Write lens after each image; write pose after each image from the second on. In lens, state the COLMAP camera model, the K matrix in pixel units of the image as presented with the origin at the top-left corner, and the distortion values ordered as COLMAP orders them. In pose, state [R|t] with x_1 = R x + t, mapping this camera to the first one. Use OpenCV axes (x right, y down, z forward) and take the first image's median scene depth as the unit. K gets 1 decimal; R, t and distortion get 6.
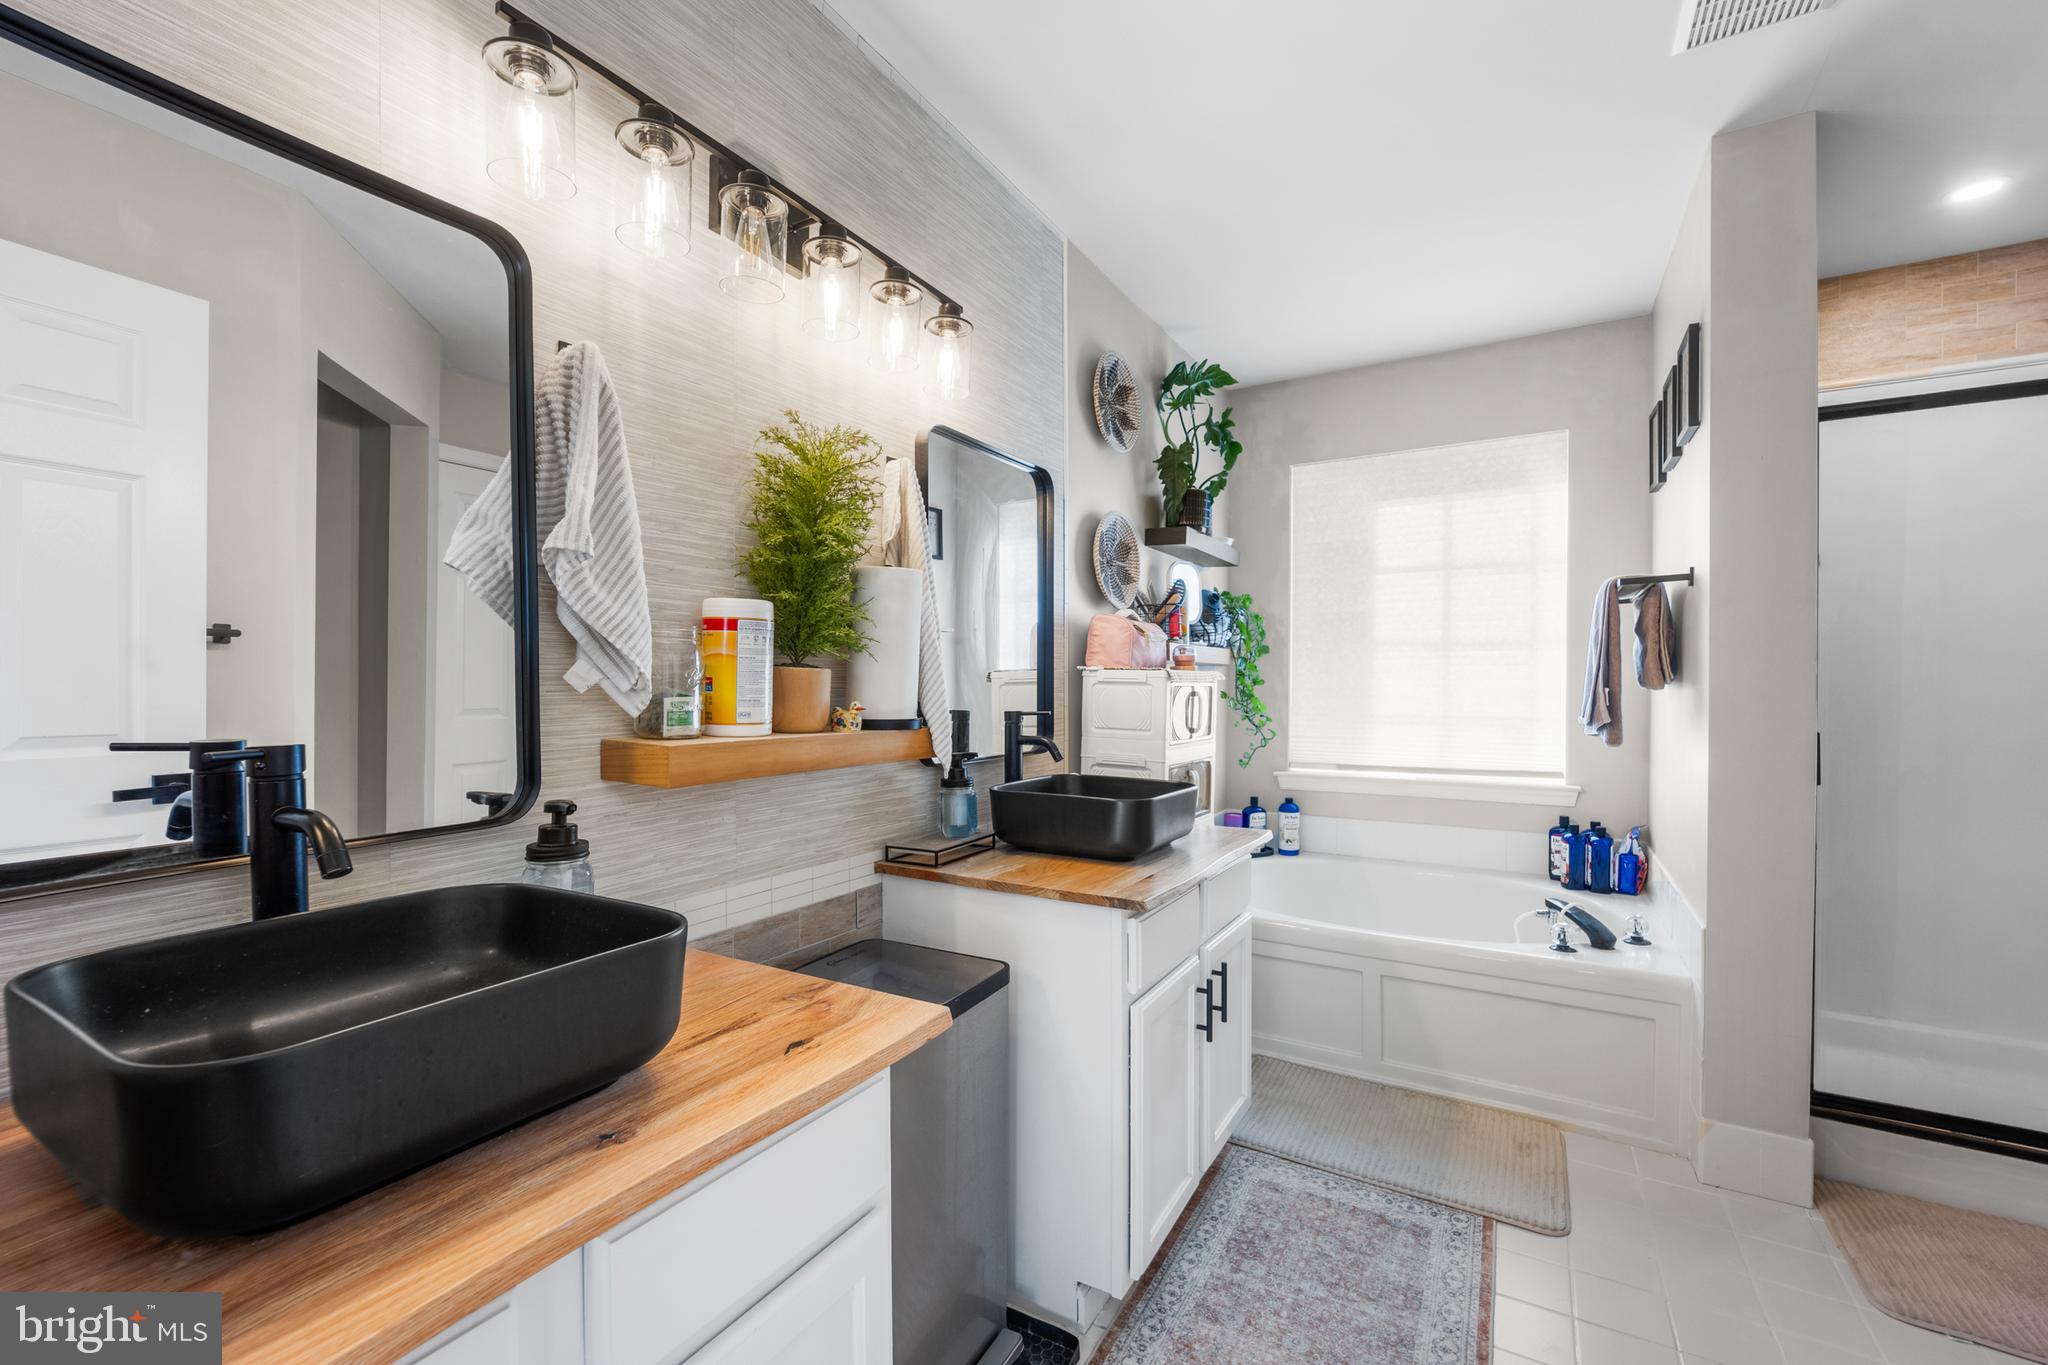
lens RADIAL K [[850.1, 0, 1023.7], [0, 850.1, 691.1], [0, 0, 1]] dist [-0.000130, 0.000050]
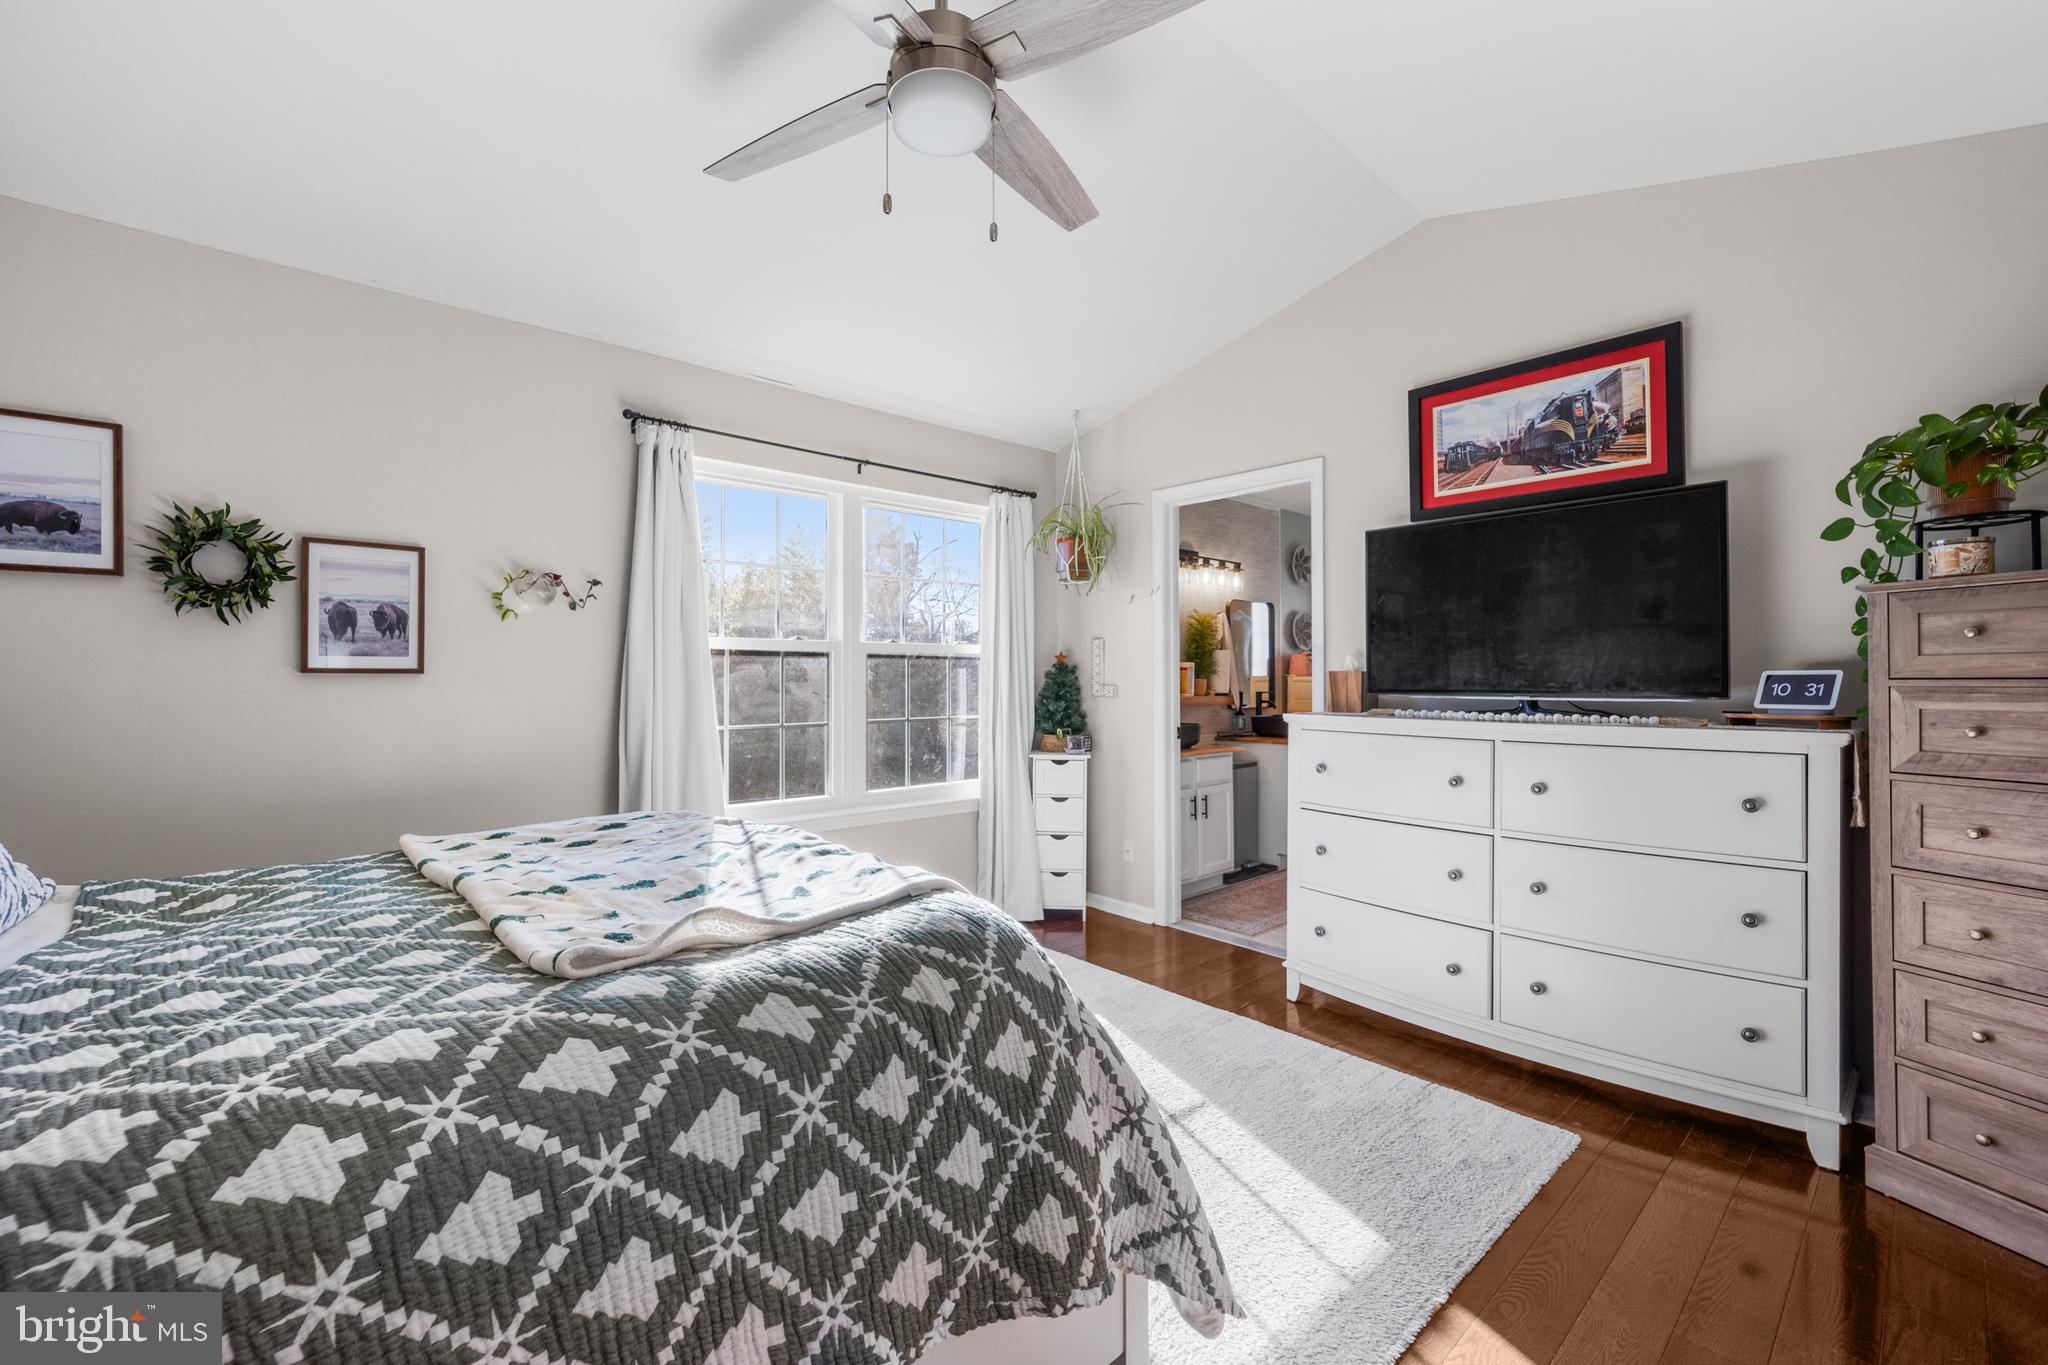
lens RADIAL K [[850.1, 0, 1022.5], [0, 850.1, 674.8], [0, 0, 1]] dist [-0.000130, 0.000050]
pose [[0.958072, -0.006125, -0.286462, 0.049976], [0.004672, 0.999973, -0.005754, -0.021751], [0.286489, 0.004175, 0.958074, -2.177224]]
